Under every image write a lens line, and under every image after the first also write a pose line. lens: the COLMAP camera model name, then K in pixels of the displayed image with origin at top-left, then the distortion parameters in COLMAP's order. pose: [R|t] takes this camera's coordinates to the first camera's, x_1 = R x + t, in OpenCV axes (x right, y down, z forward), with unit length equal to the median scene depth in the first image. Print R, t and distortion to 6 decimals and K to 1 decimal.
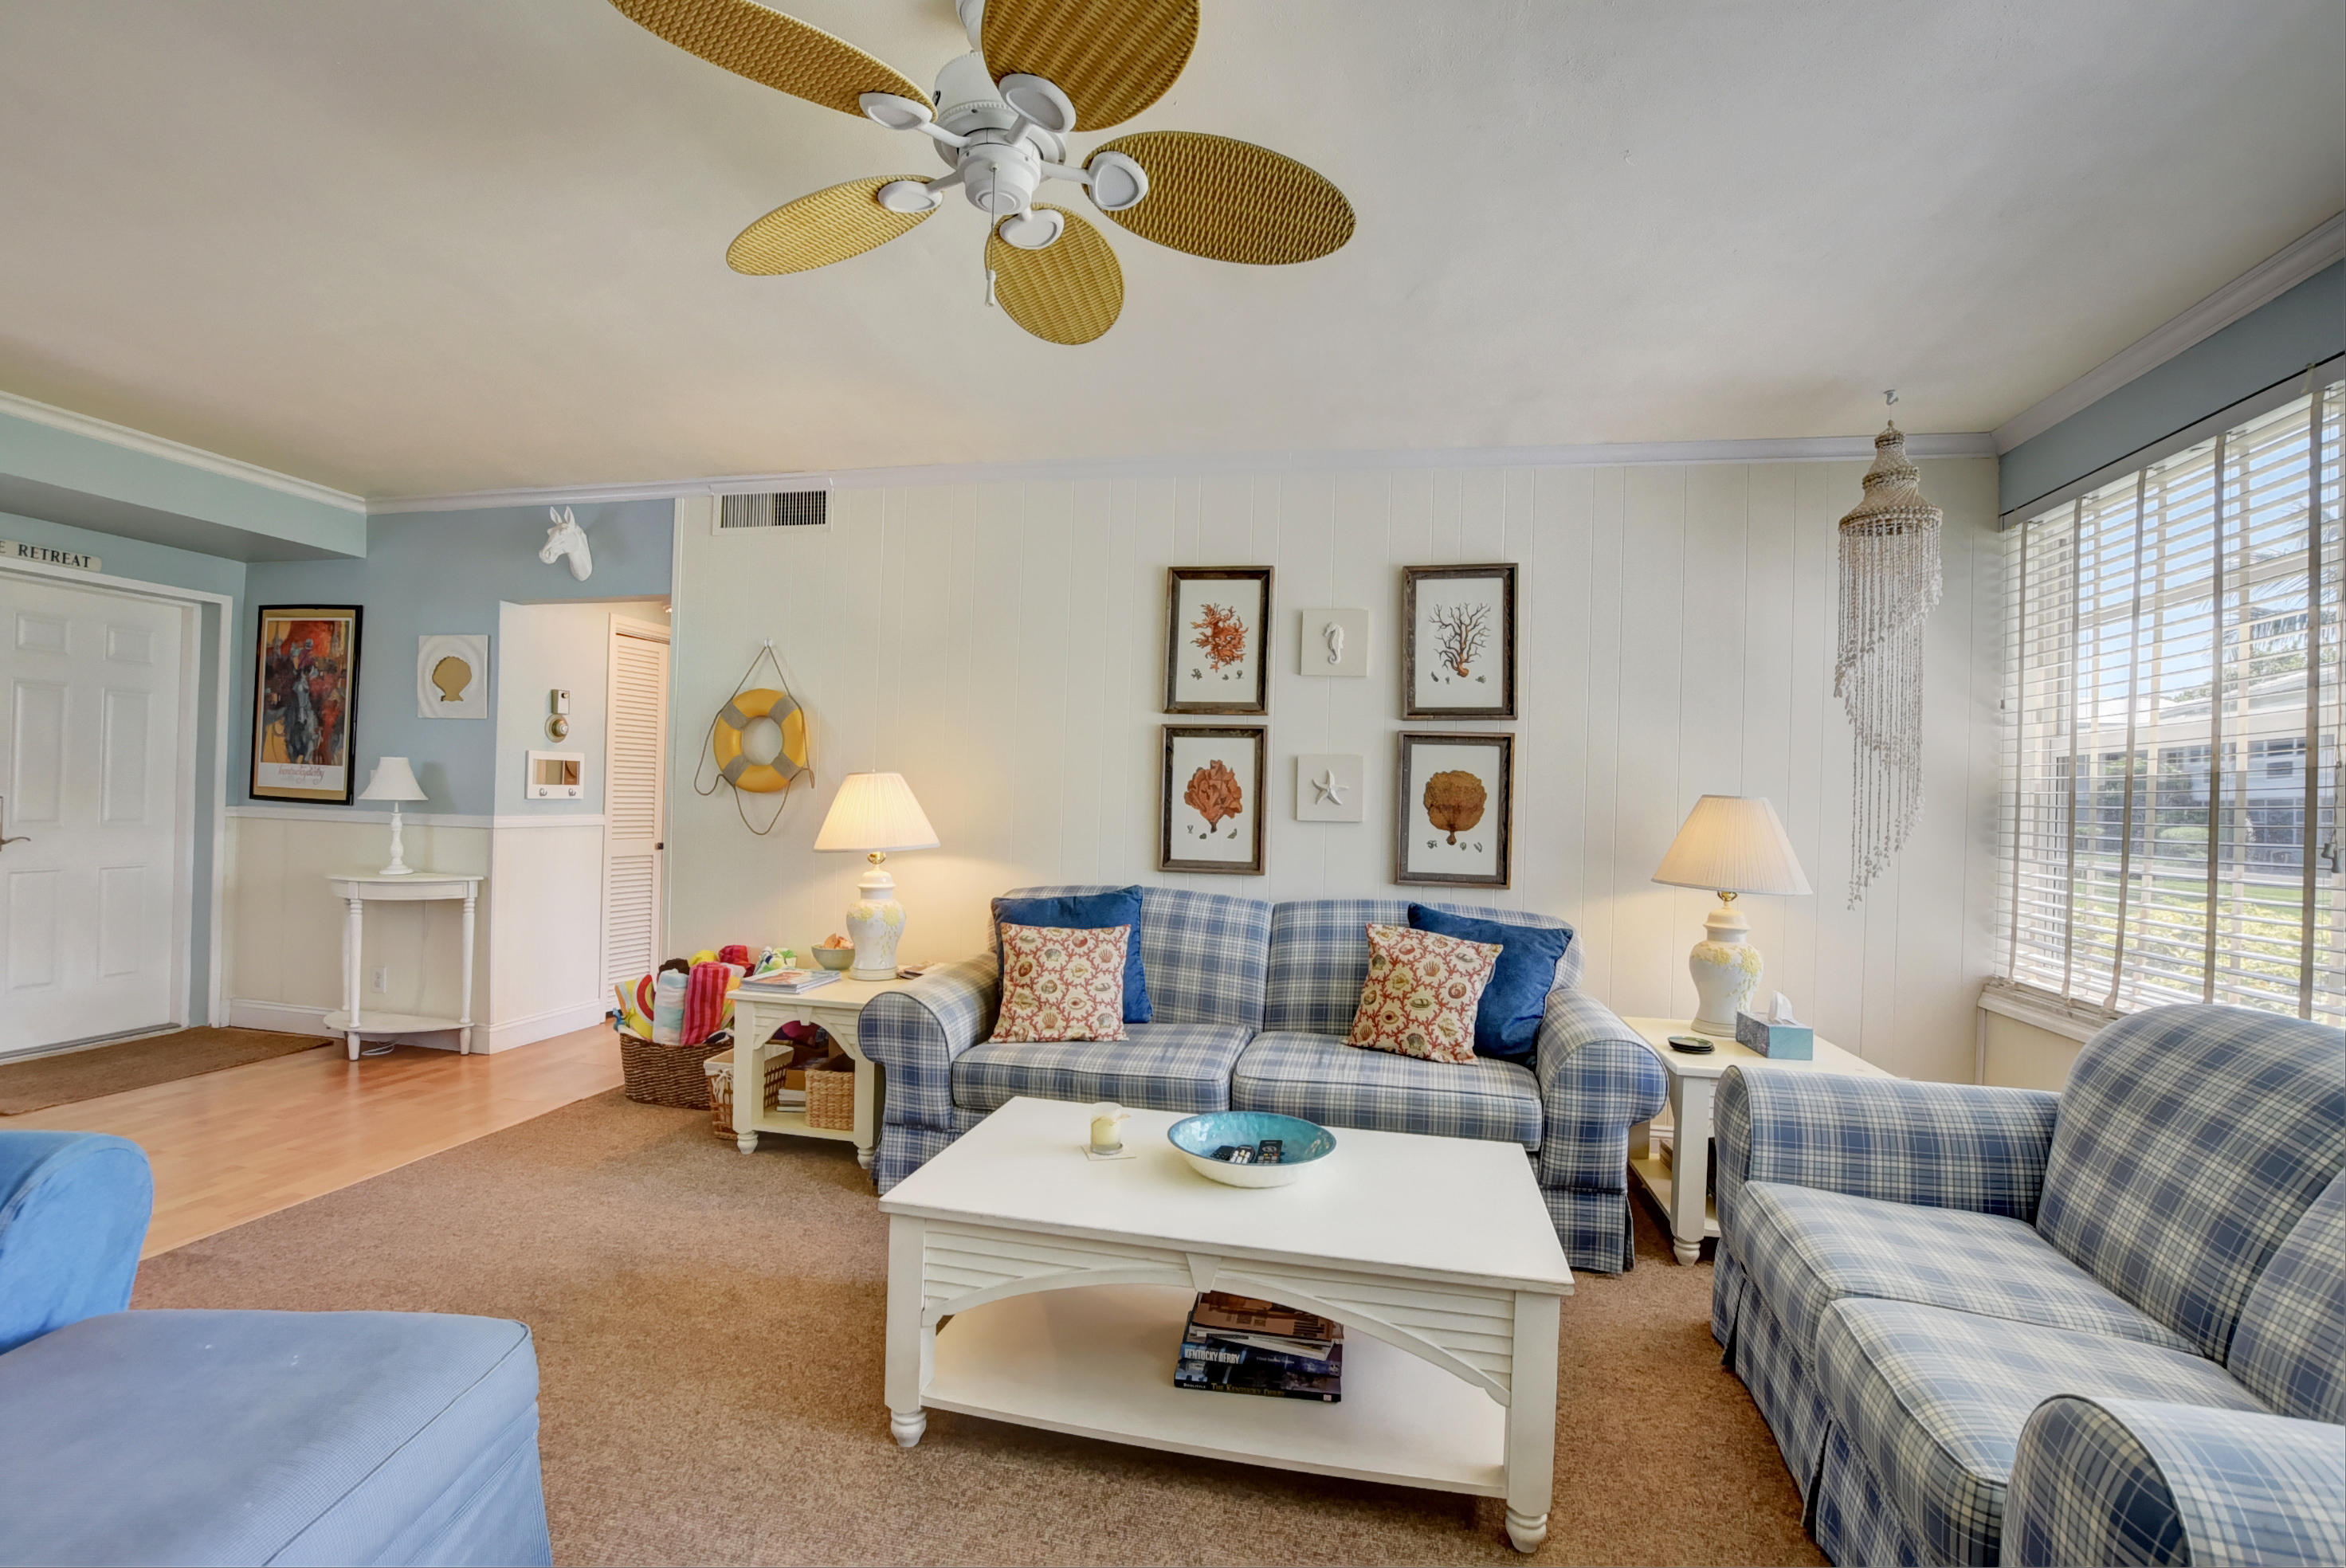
lens RADIAL K [[1038.5, 0, 1171.0], [0, 1038.5, 789.9], [0, 0, 1]] dist [-0.034450, 0.004803]
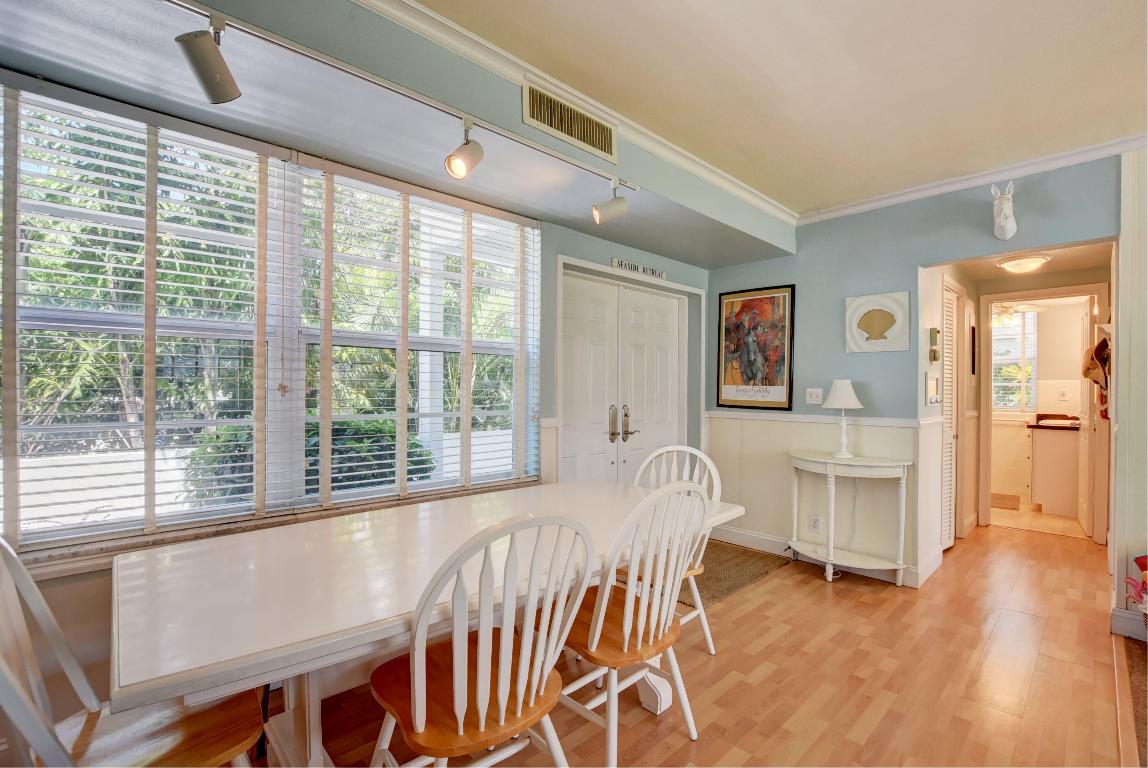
lens RADIAL K [[508.2, 0, 567.3], [0, 508.2, 388.3], [0, 0, 1]] dist [-0.034450, 0.004803]
pose [[0.815751, -0.022540, -0.577964, -0.767085], [0.022027, 0.999726, -0.007898, -0.025934], [0.577984, -0.006288, 0.816024, 0.189089]]
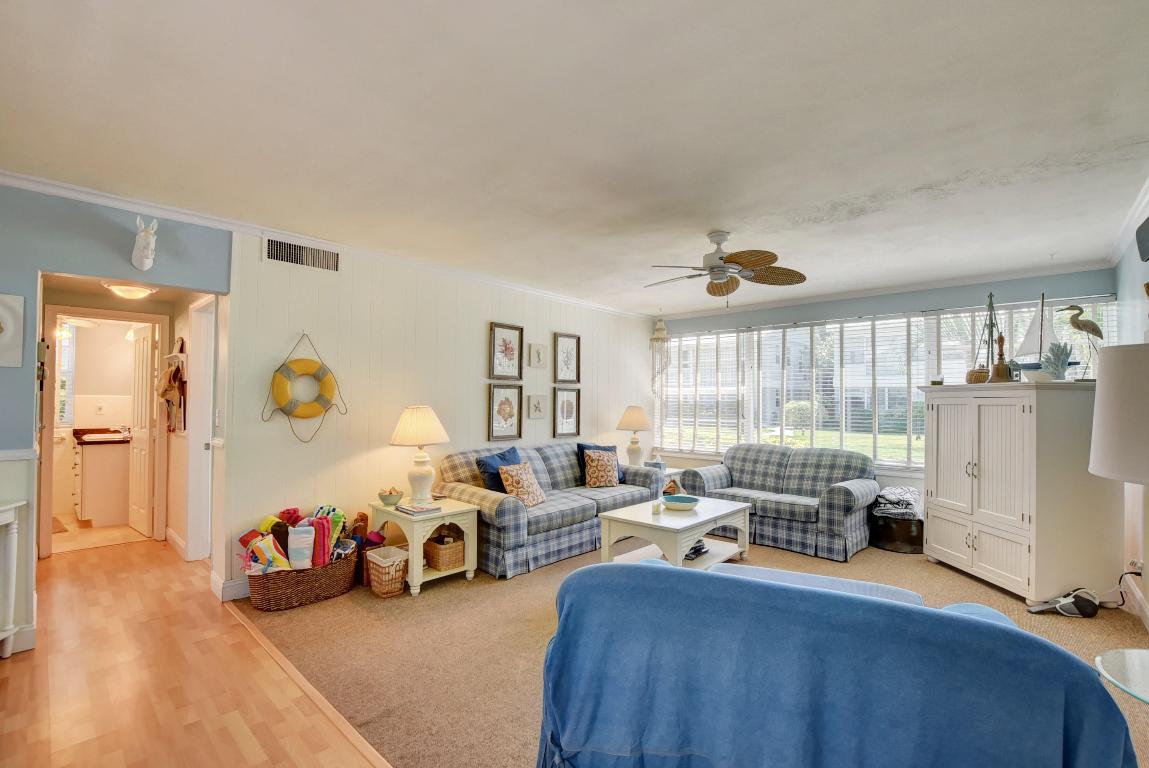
lens RADIAL K [[508.7, 0, 579.8], [0, 508.7, 388.9], [0, 0, 1]] dist [-0.034450, 0.004803]
pose [[0.503651, -0.004202, 0.863897, -0.975552], [-0.000174, 0.999988, 0.004965, -0.055779], [-0.863907, -0.002651, 0.503644, 0.184965]]
